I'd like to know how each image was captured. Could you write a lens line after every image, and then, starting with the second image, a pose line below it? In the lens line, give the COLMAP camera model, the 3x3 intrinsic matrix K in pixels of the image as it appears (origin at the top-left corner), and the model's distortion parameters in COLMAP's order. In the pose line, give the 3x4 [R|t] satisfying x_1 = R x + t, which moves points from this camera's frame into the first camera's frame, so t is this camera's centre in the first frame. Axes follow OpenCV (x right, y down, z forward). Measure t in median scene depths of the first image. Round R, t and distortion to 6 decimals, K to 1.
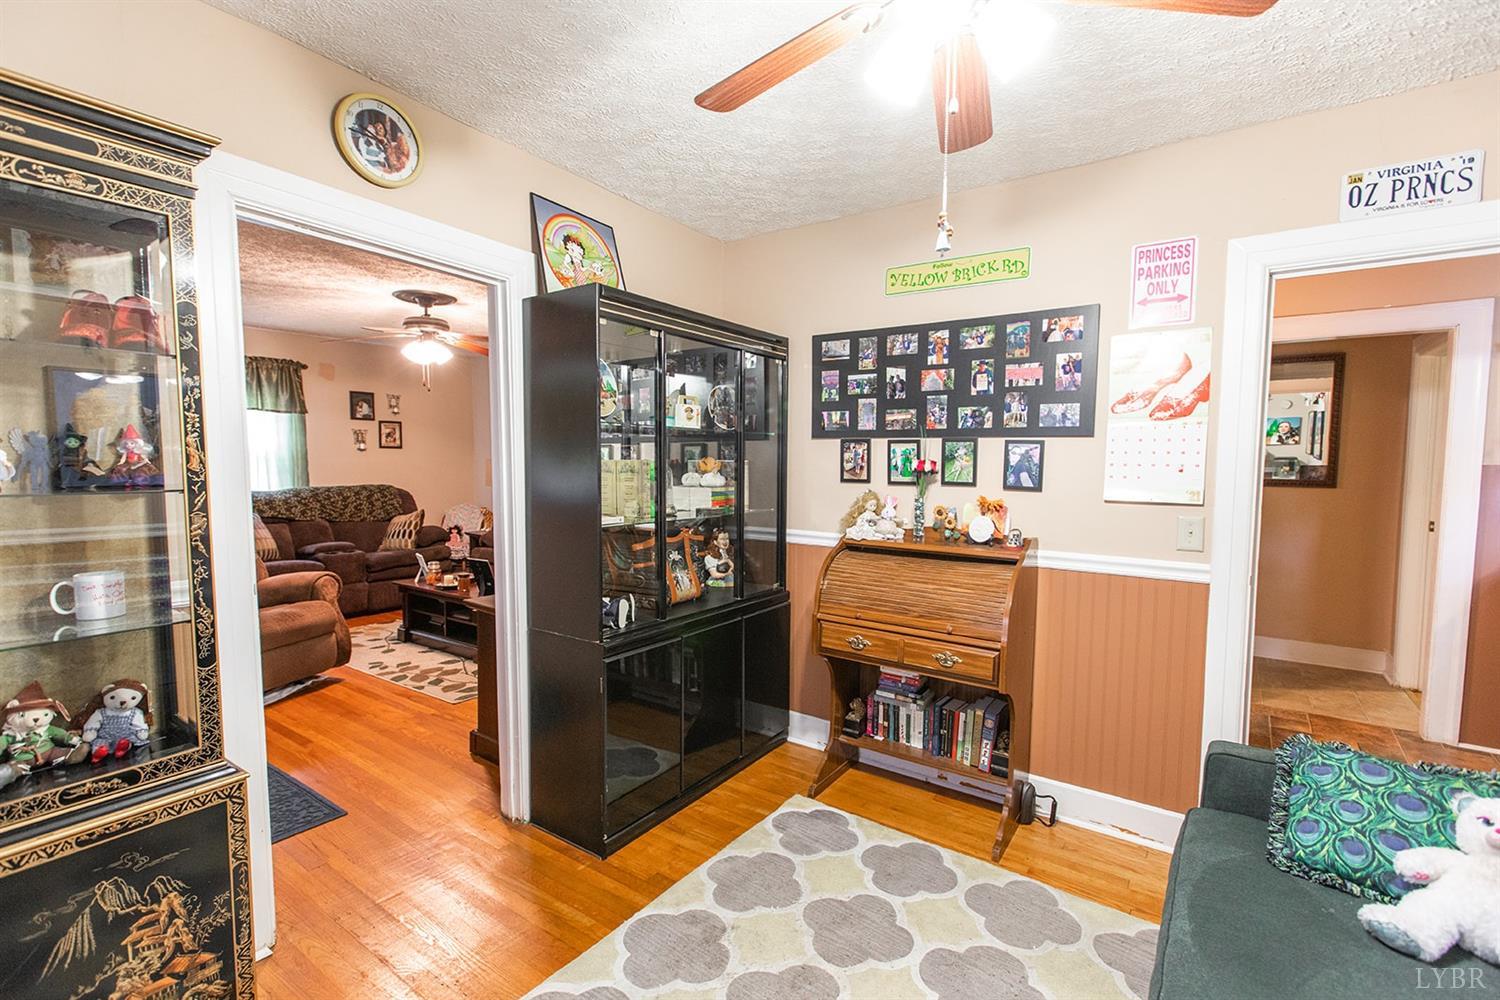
lens RADIAL K [[663.4, 0, 754.2], [0, 663.4, 498.4], [0, 0, 1]] dist [0.002501, -0.001792]
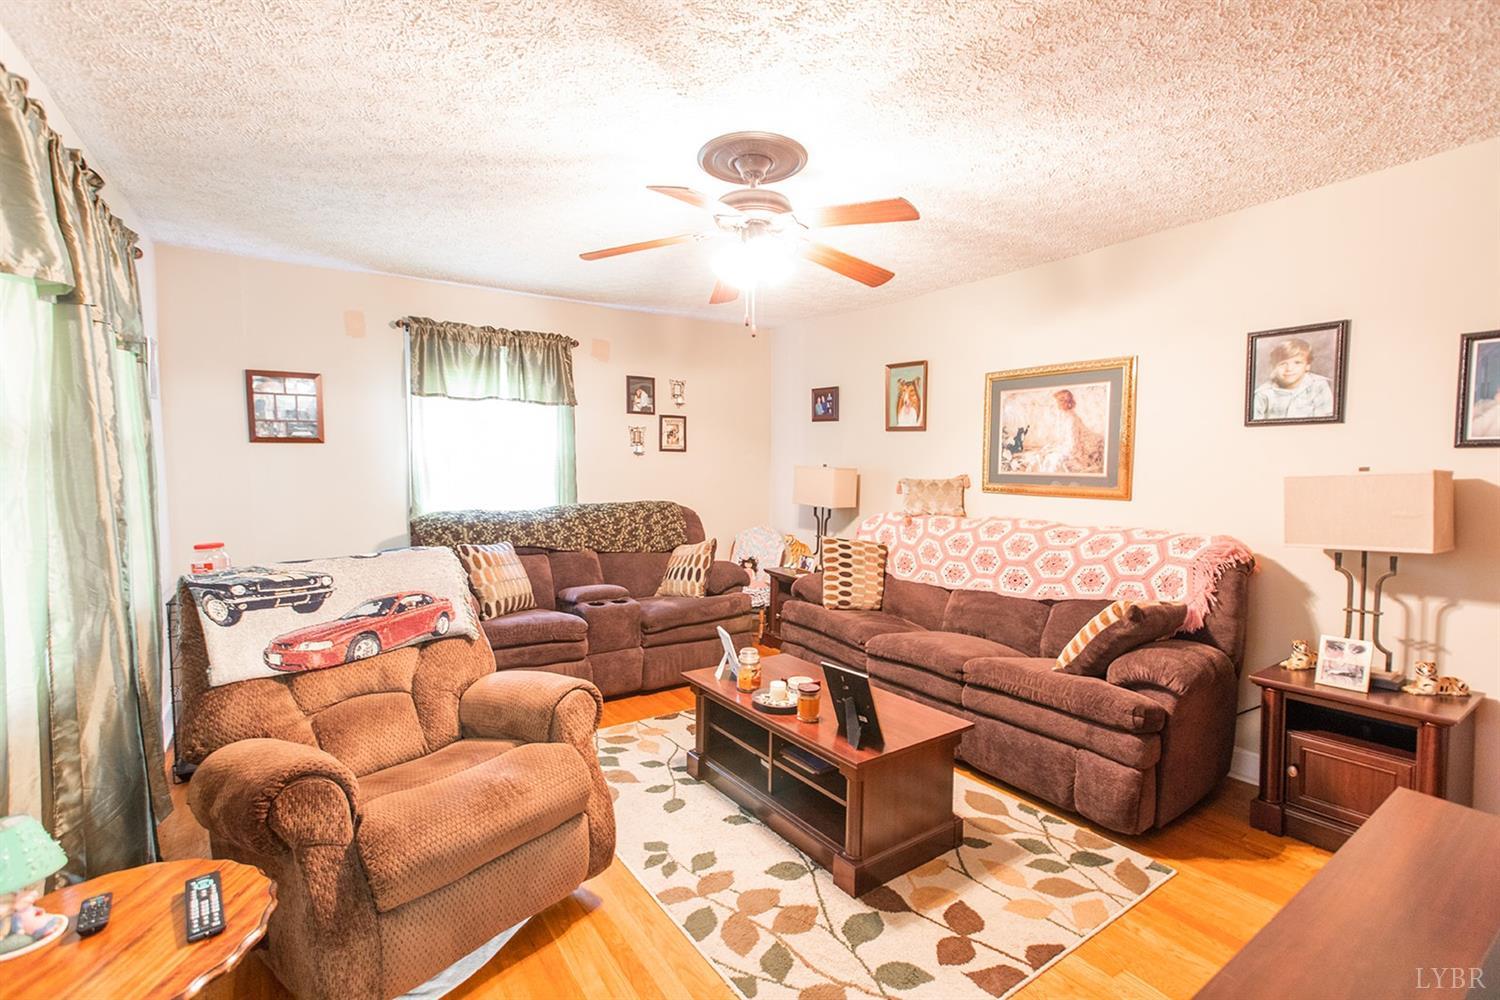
lens RADIAL K [[663.4, 0, 747.3], [0, 663.4, 498.0], [0, 0, 1]] dist [0.002501, -0.001792]
pose [[0.932902, 0.014643, -0.359834, -0.246583], [-0.019431, 0.999764, -0.009692, -0.021975], [0.359607, 0.016034, 0.932966, 0.412420]]
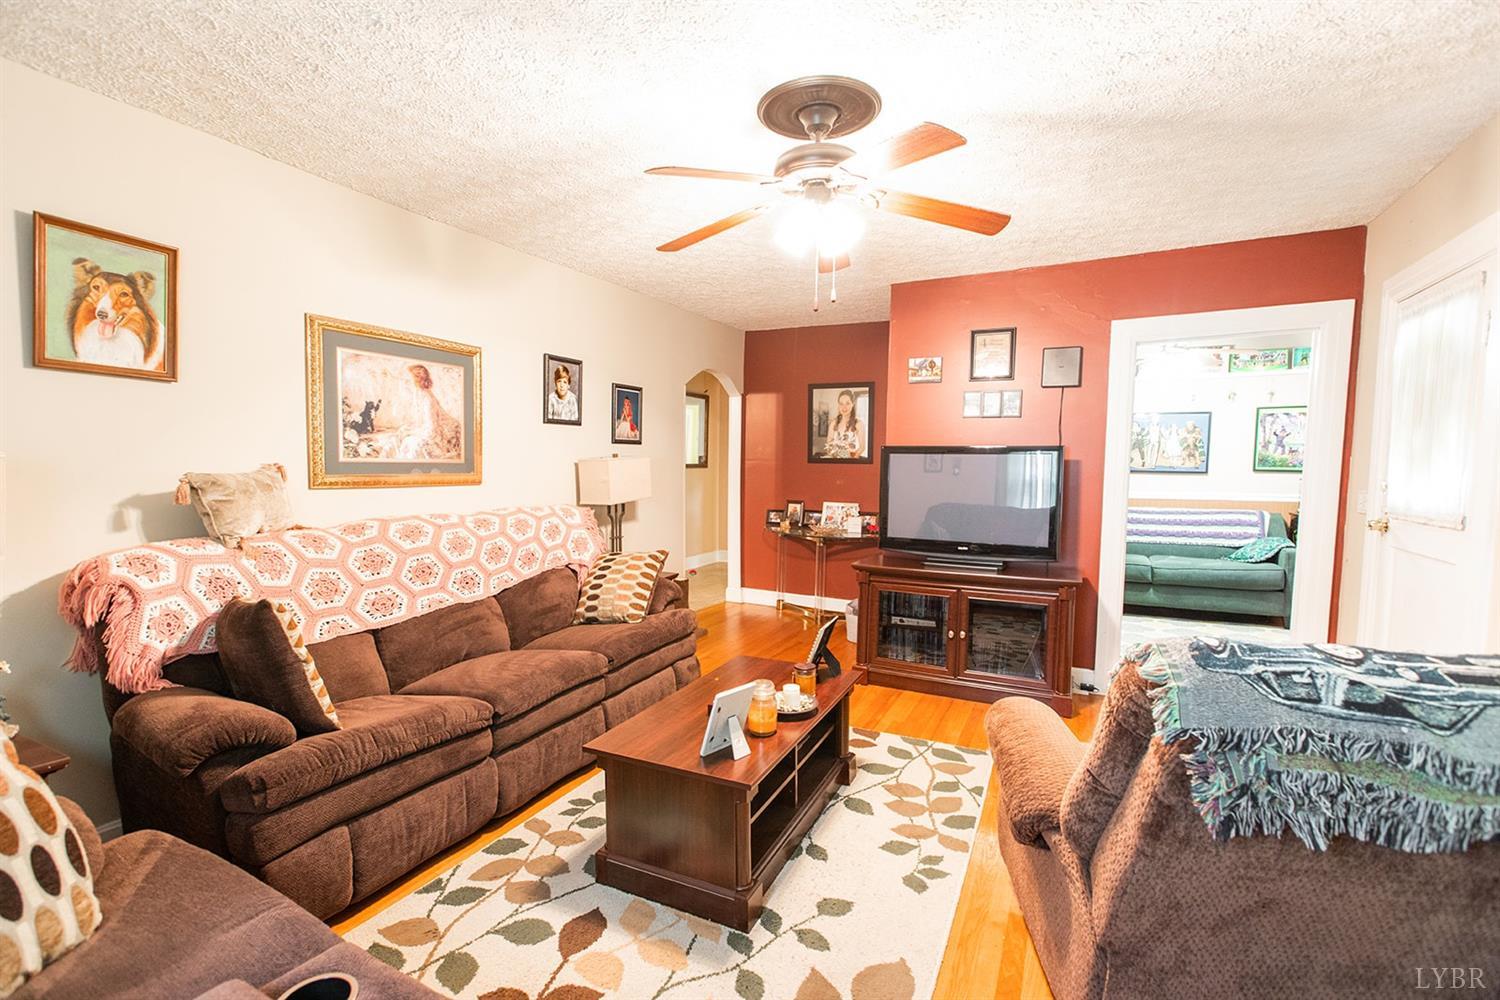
lens RADIAL K [[663.4, 0, 747.5], [0, 663.4, 502.2], [0, 0, 1]] dist [0.002501, -0.001792]
pose [[-0.132141, -0.074138, 0.988454, -0.788402], [0.051346, 0.995348, 0.081520, -0.053398], [-0.989900, 0.061525, -0.127720, 0.913710]]
